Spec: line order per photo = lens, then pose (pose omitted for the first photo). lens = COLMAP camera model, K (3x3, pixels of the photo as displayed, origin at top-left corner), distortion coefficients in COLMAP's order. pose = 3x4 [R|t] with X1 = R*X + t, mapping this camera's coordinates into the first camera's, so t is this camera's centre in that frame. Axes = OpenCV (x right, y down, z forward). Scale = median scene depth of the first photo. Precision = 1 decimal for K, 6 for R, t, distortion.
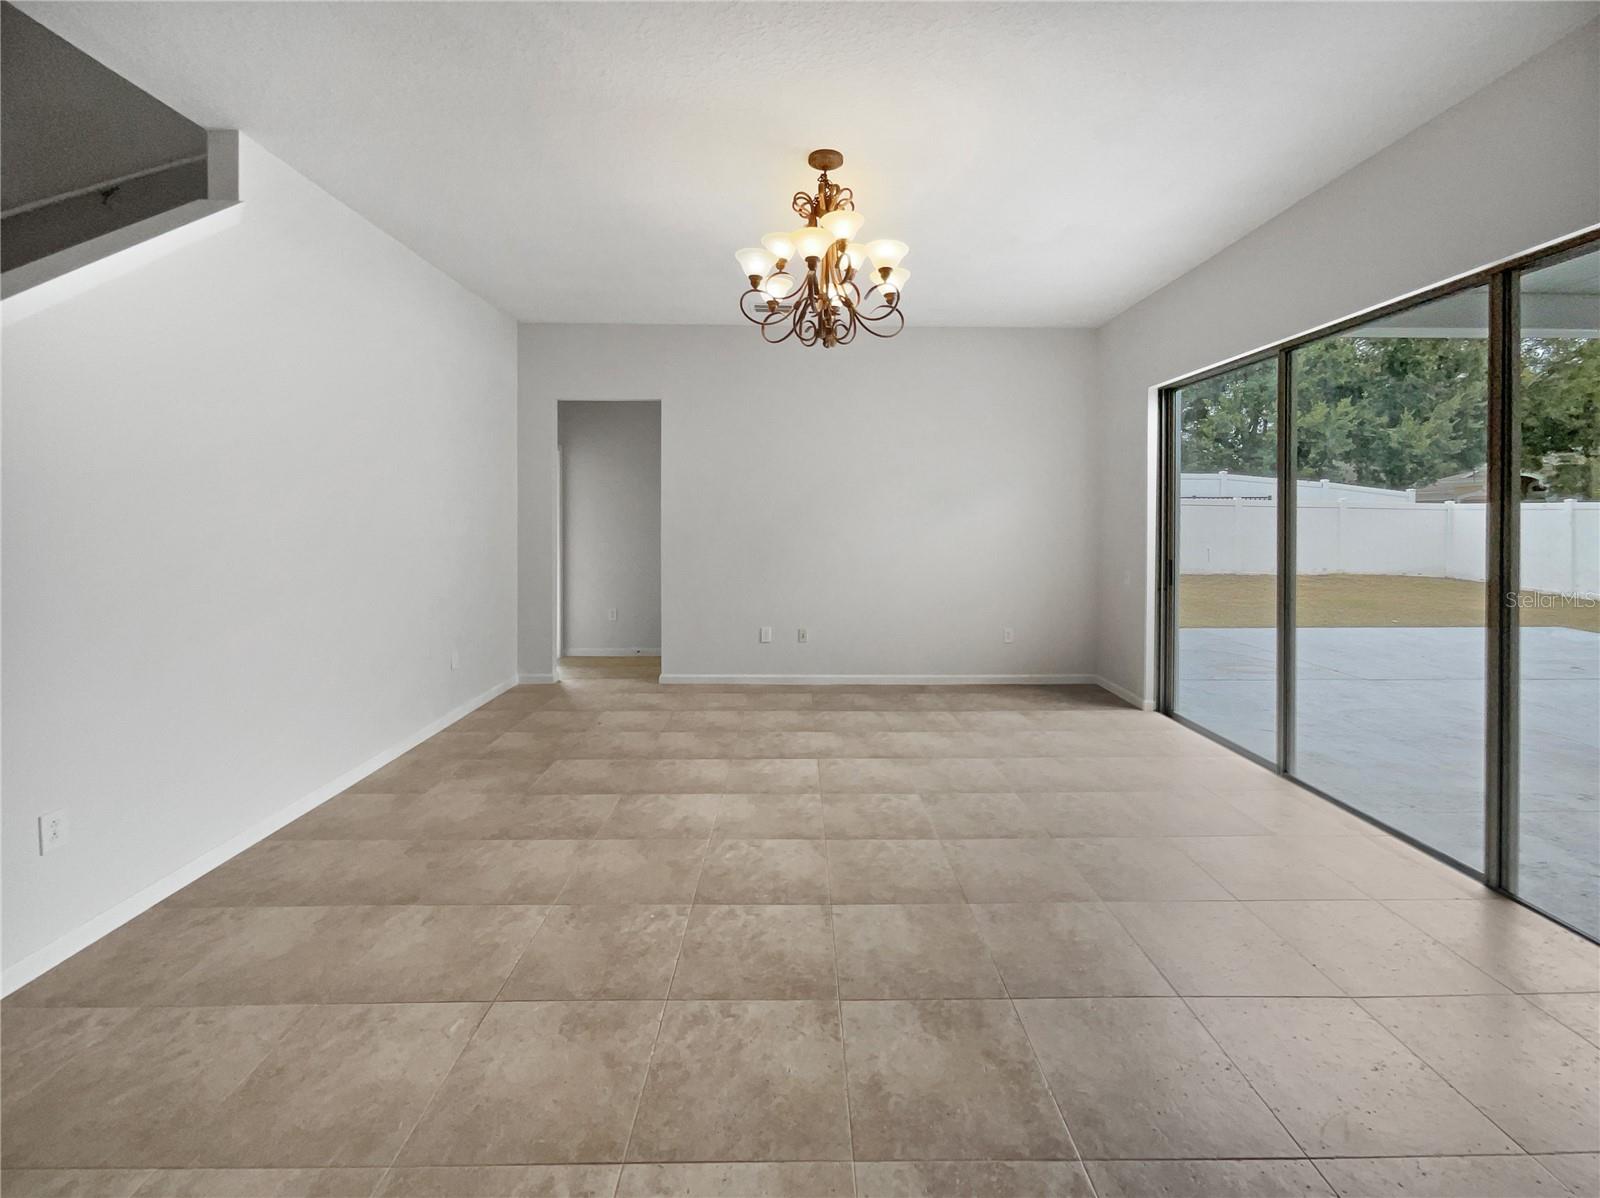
lens RADIAL K [[647.6, 0, 800.0], [0, 647.6, 599.0], [0, 0, 1]] dist [0.001672, 0.000720]
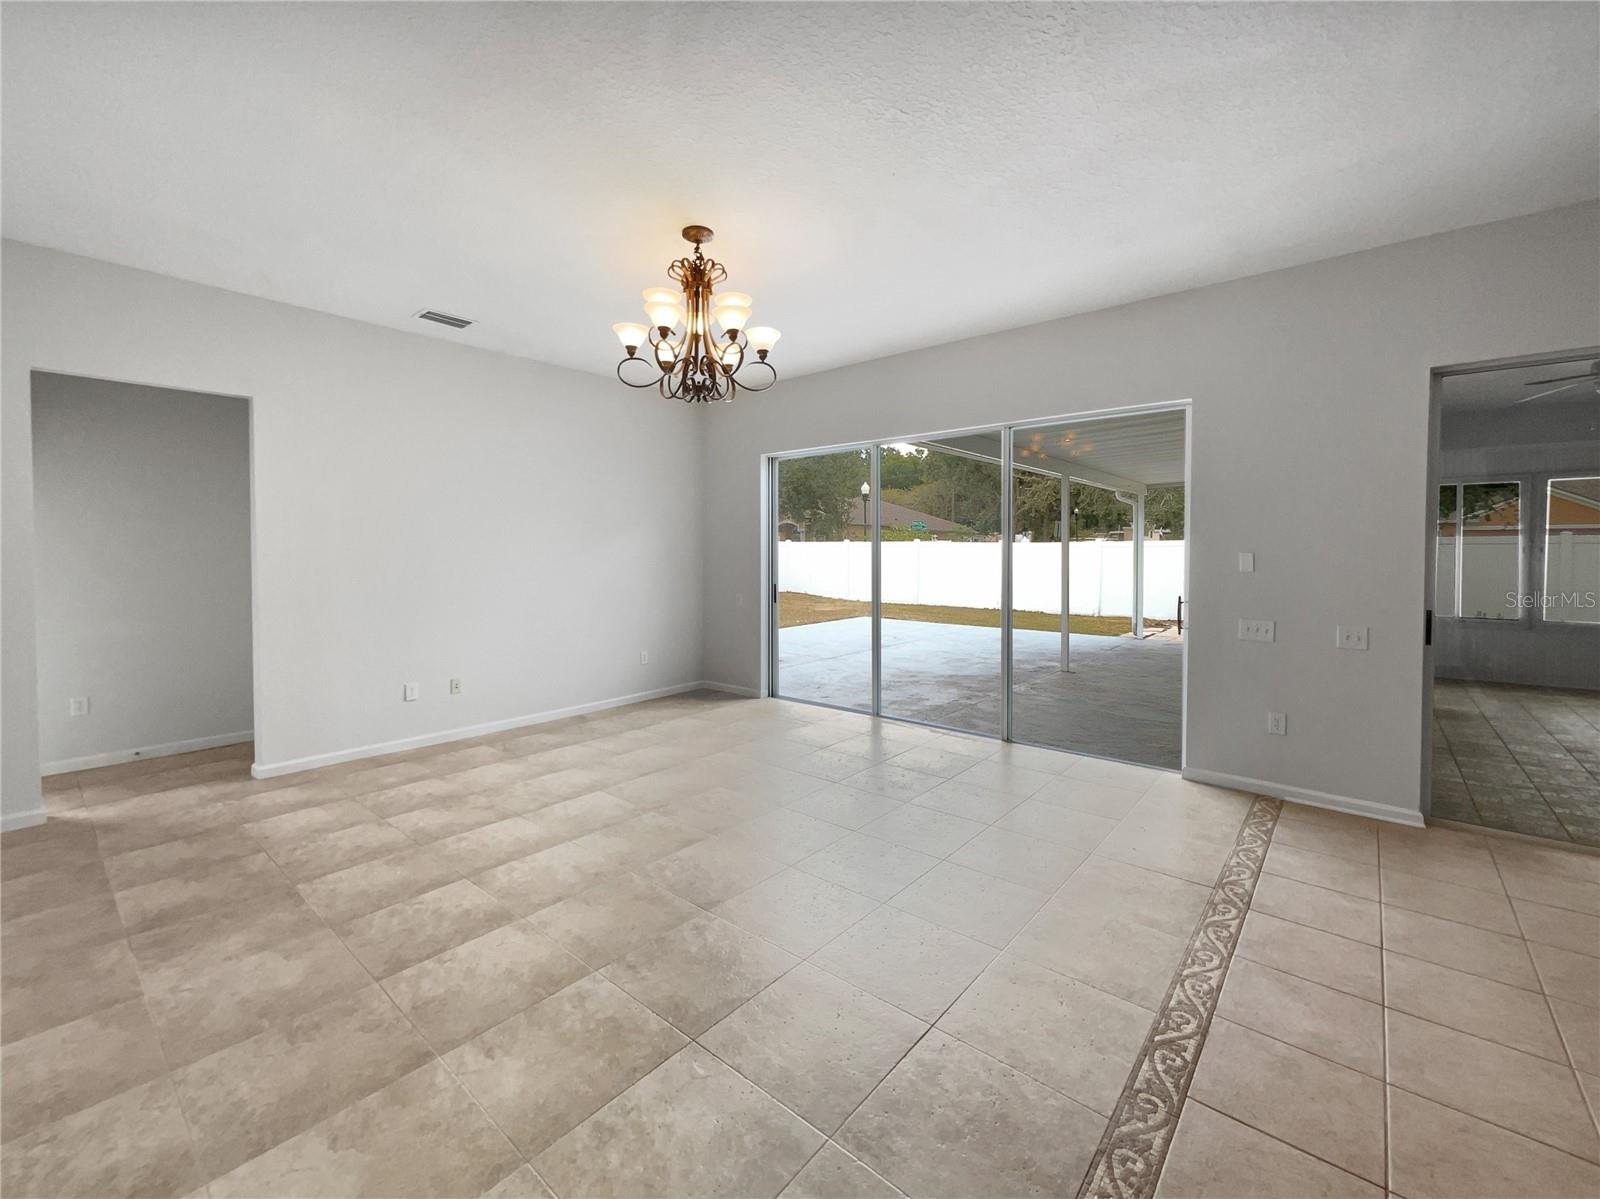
lens RADIAL K [[647.6, 0, 800.0], [0, 647.6, 599.5], [0, 0, 1]] dist [0.001672, 0.000720]
pose [[0.670781, -0.056381, 0.739509, -0.585754], [0.093730, 0.995556, -0.009117, -0.007512], [-0.735709, 0.075430, 0.673085, 0.099478]]
